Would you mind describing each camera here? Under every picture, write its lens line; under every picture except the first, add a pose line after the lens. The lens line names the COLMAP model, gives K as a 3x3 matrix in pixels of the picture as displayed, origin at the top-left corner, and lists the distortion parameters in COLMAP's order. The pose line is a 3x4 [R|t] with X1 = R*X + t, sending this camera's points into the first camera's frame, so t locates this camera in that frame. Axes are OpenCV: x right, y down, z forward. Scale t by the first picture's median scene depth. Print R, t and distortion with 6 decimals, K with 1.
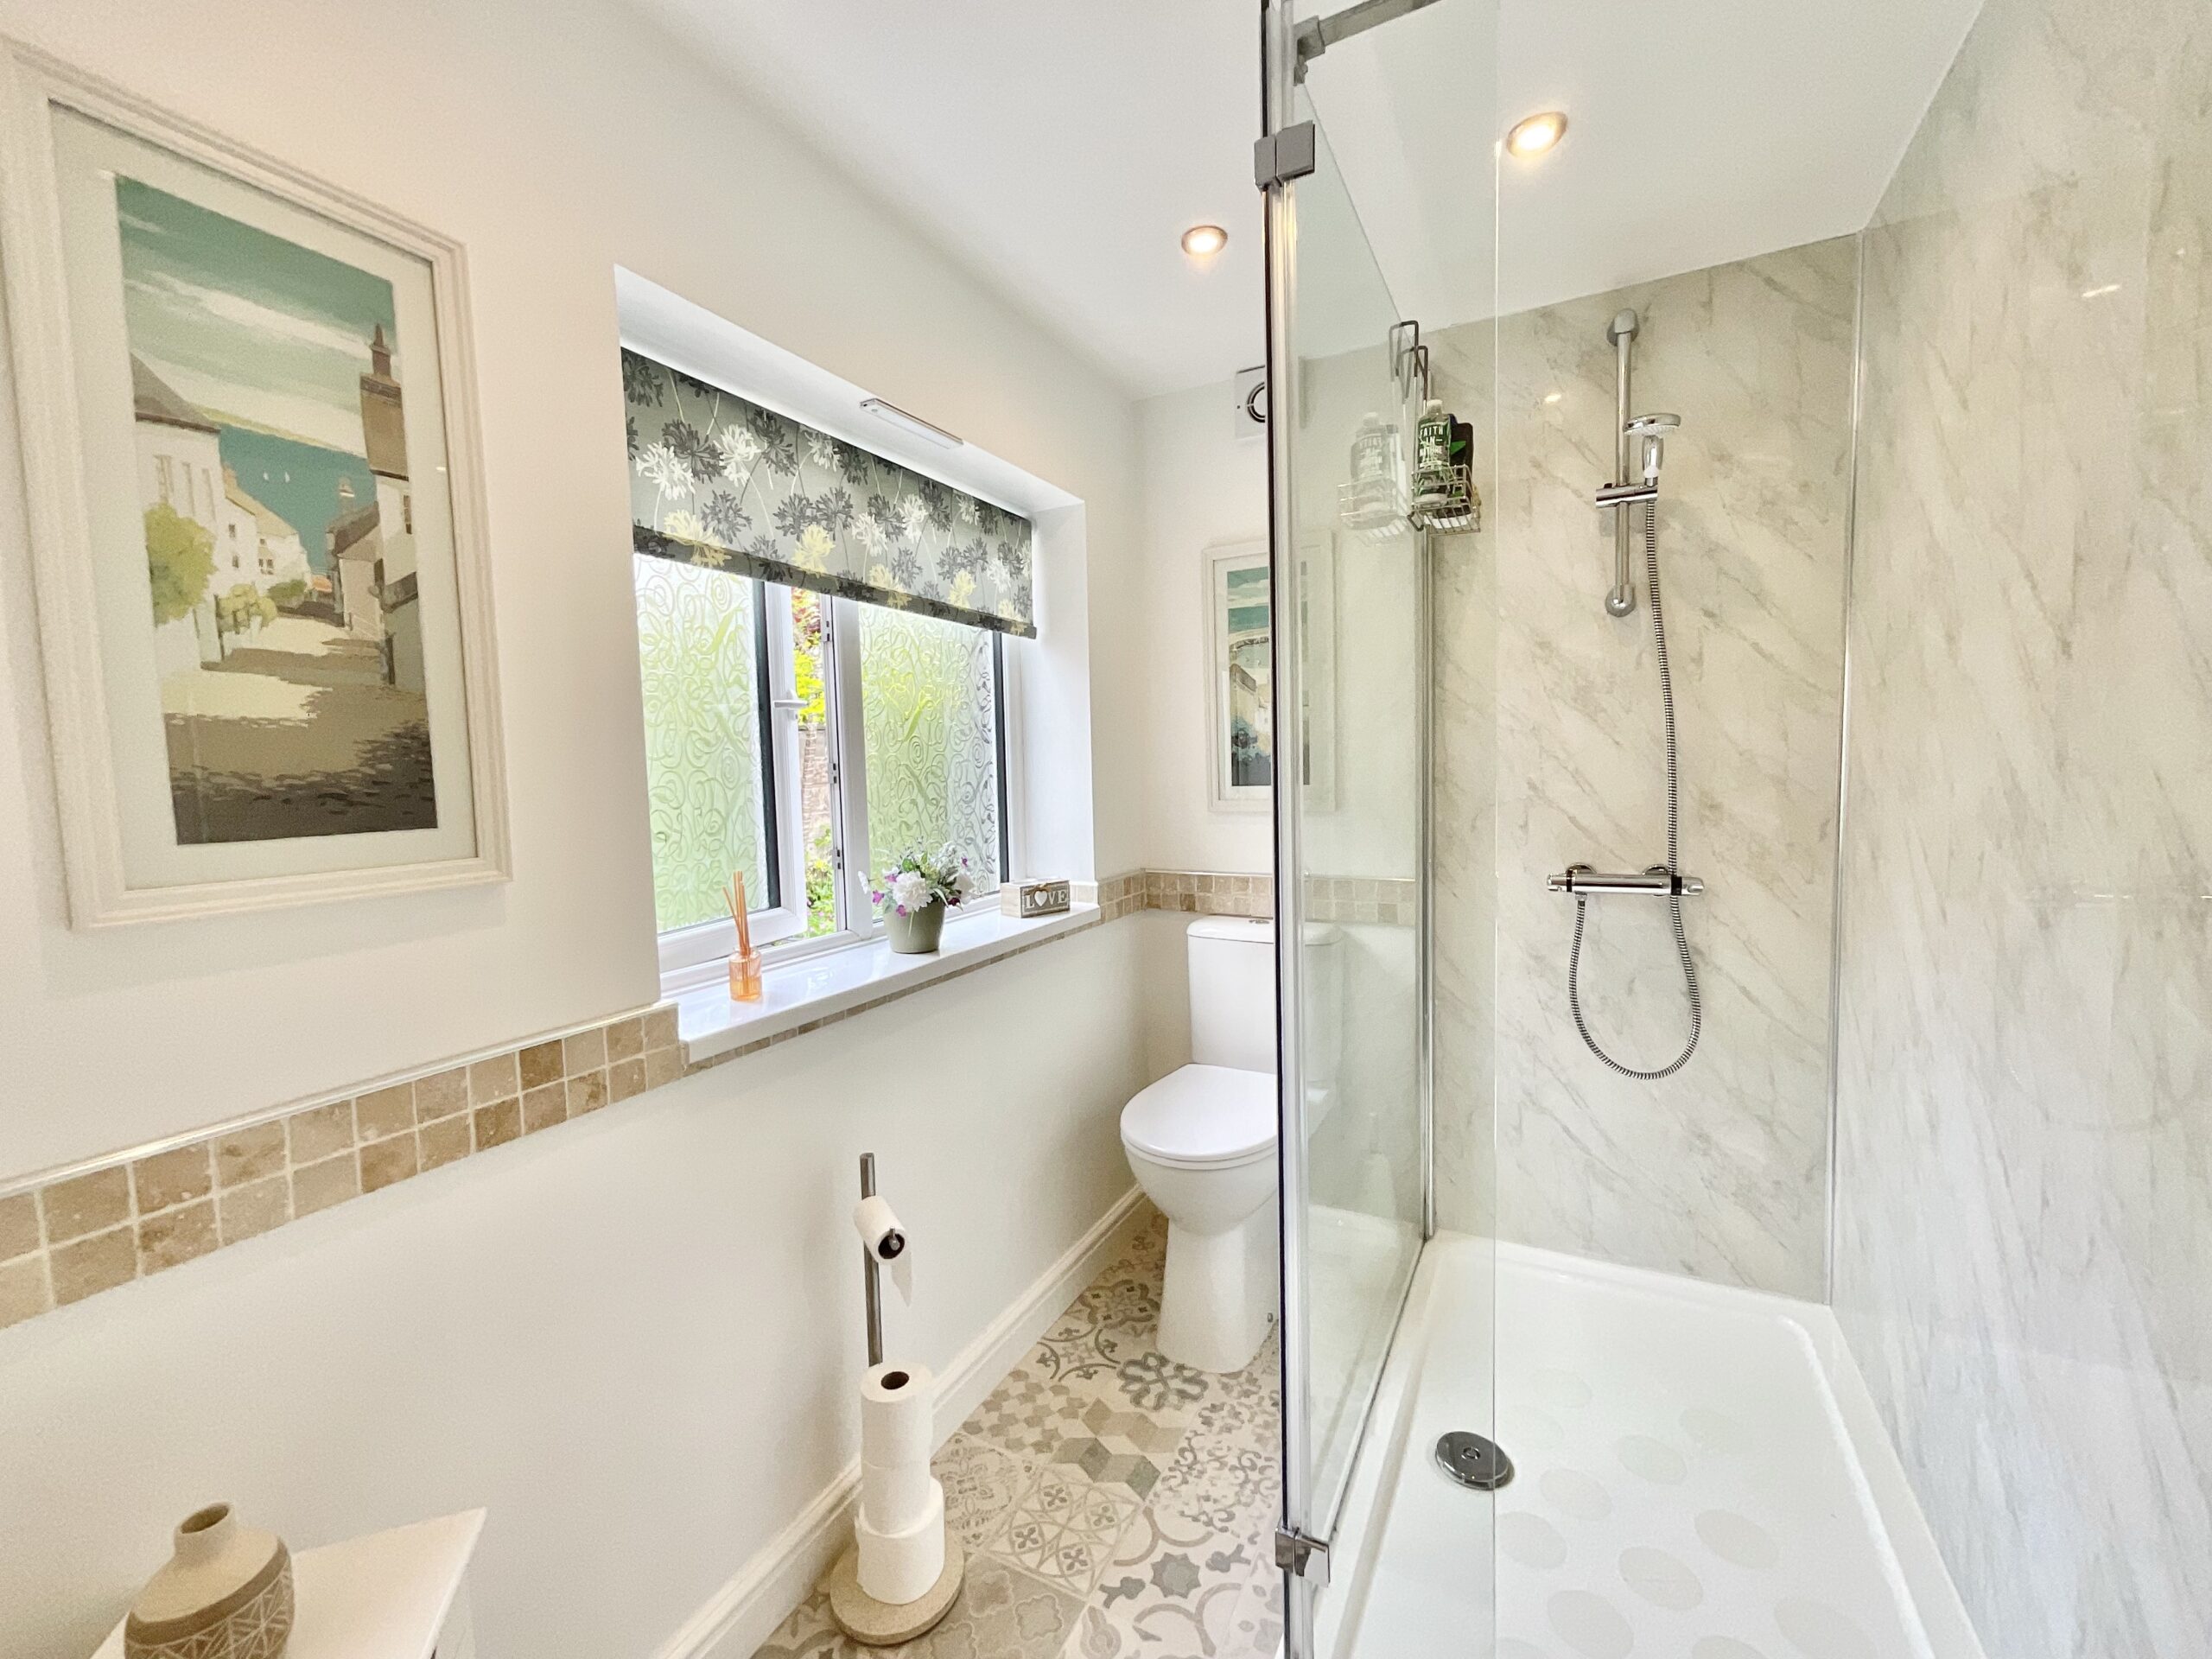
lens RADIAL K [[898.6, 0, 1106.0], [0, 898.6, 829.5], [0, 0, 1]] dist [0.000053, 0.000016]
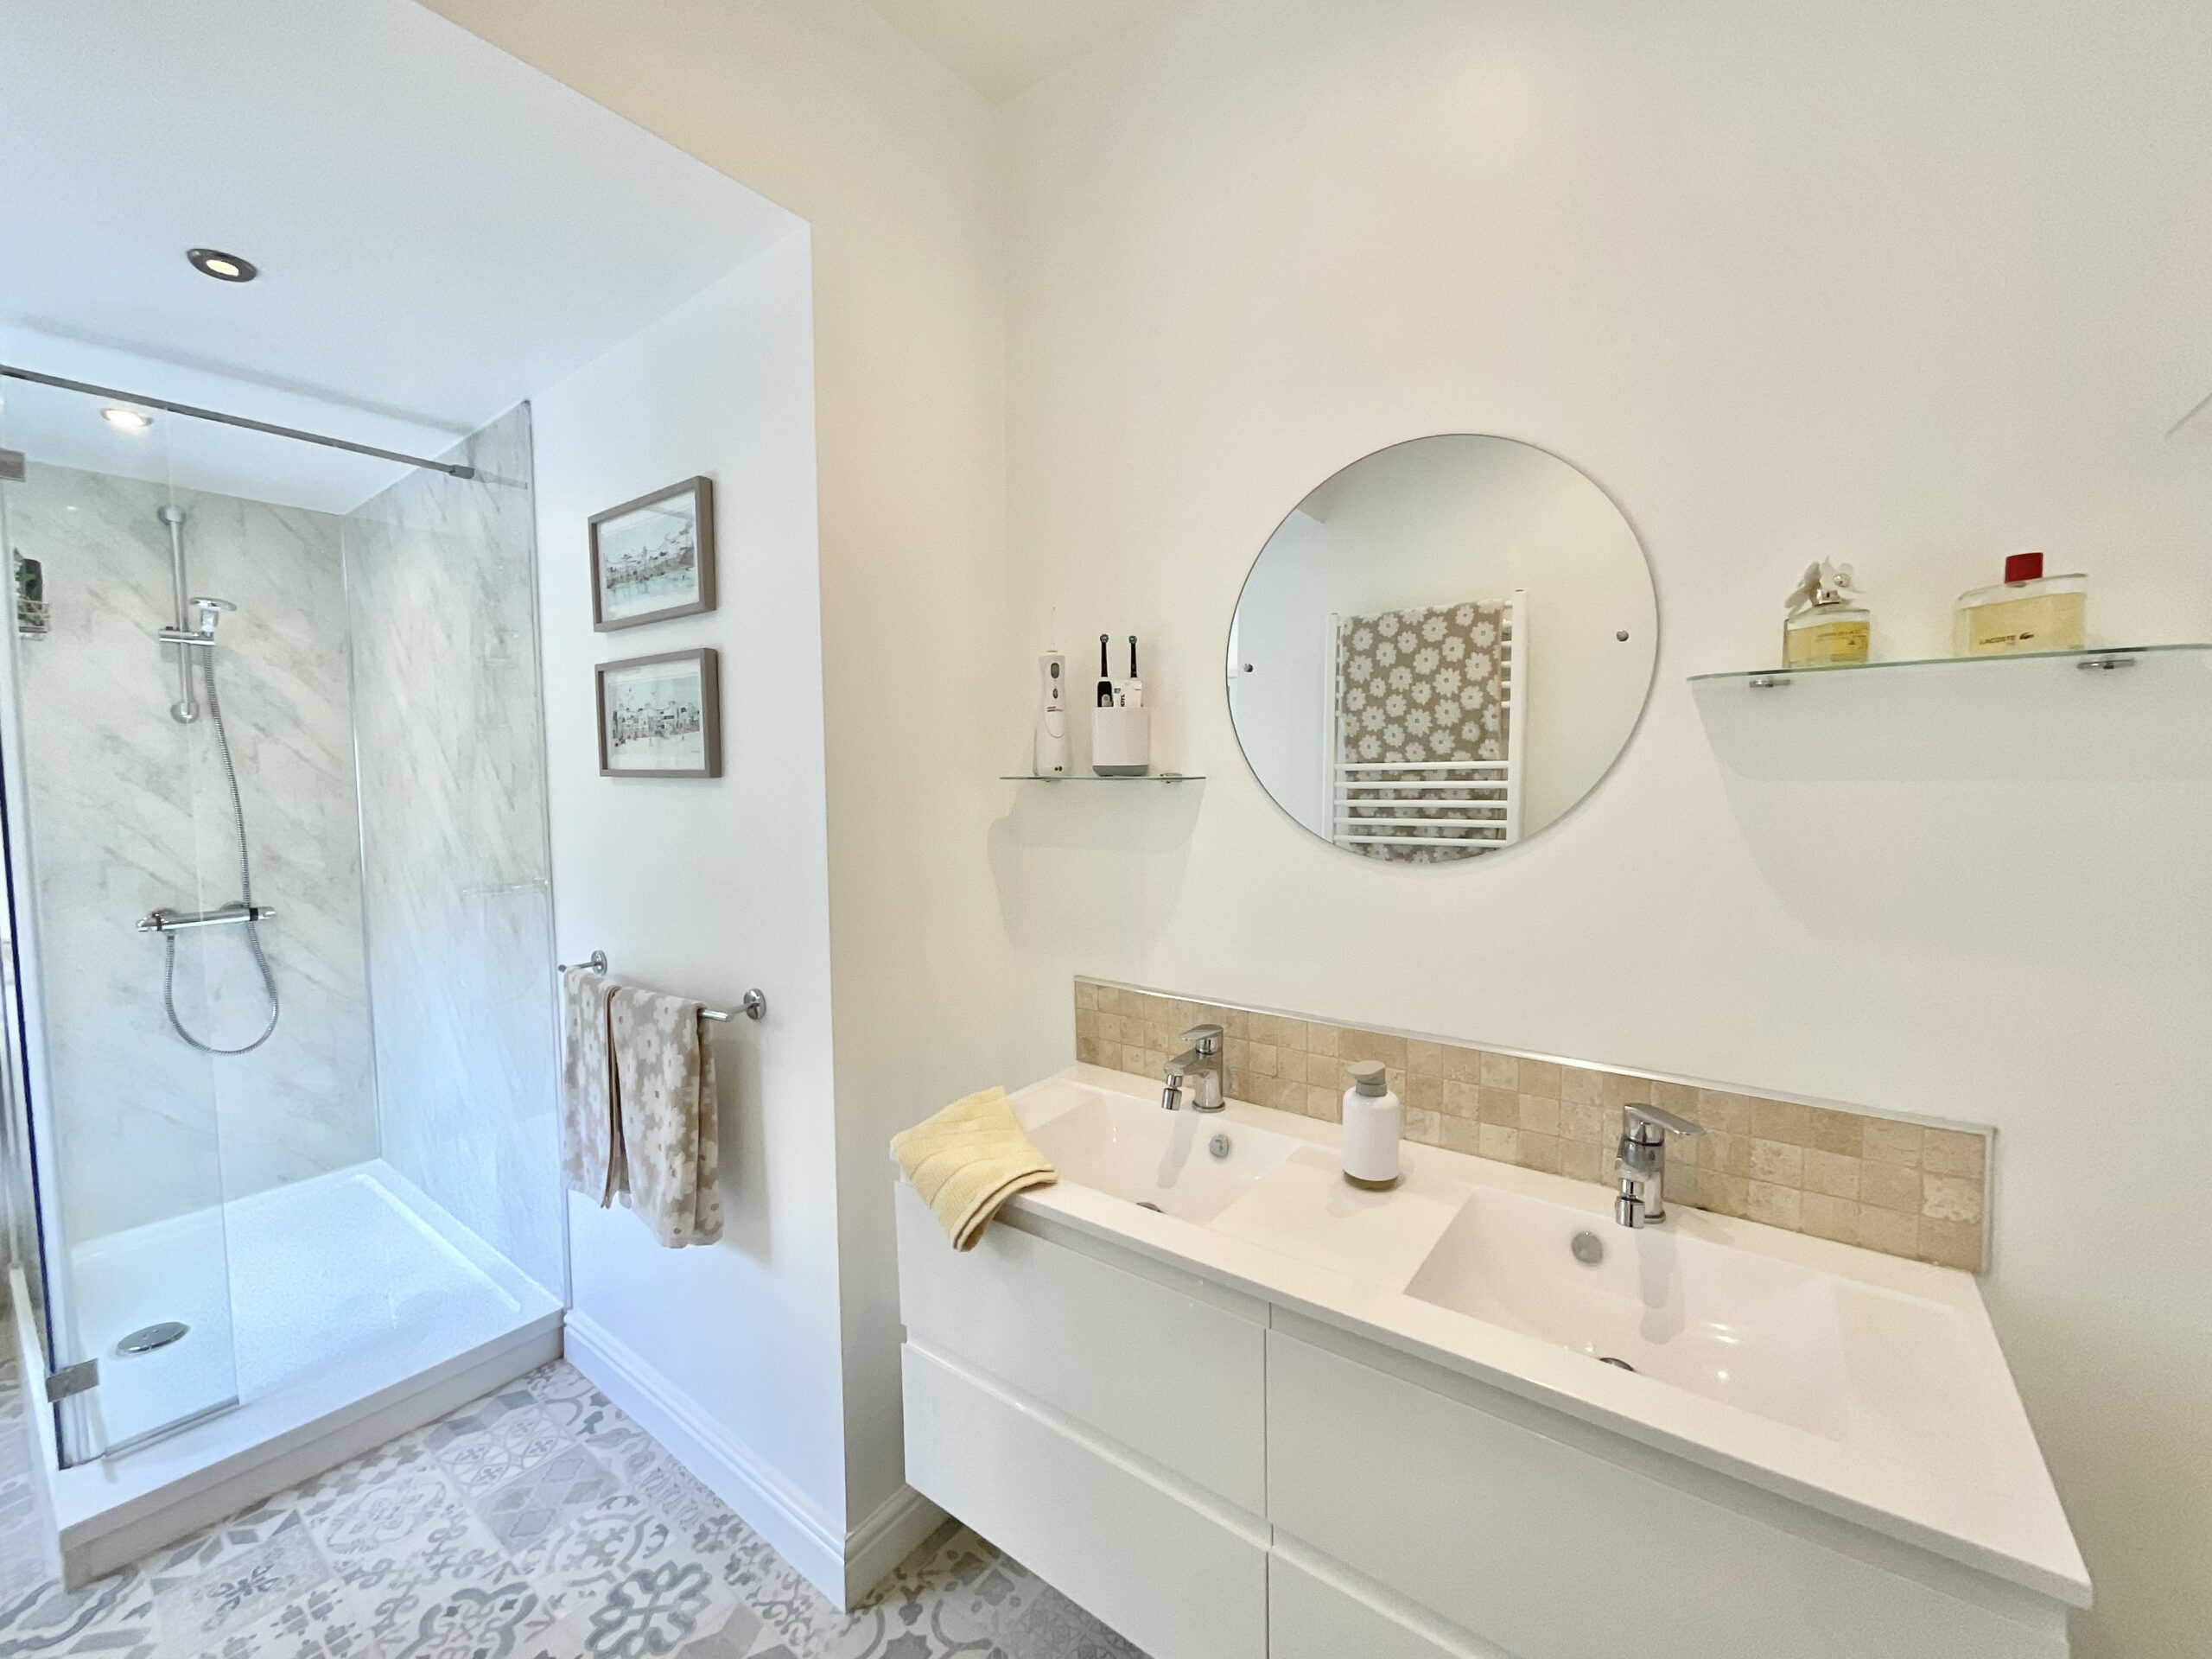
lens RADIAL K [[885.8, 0, 1106.0], [0, 885.8, 829.5], [0, 0, 1]] dist [0.024585, -0.012680]
pose [[0.167694, -0.033764, 0.985261, -0.547699], [0.074171, 0.997013, 0.021542, -0.002672], [-0.983045, 0.069466, 0.169697, -0.600242]]
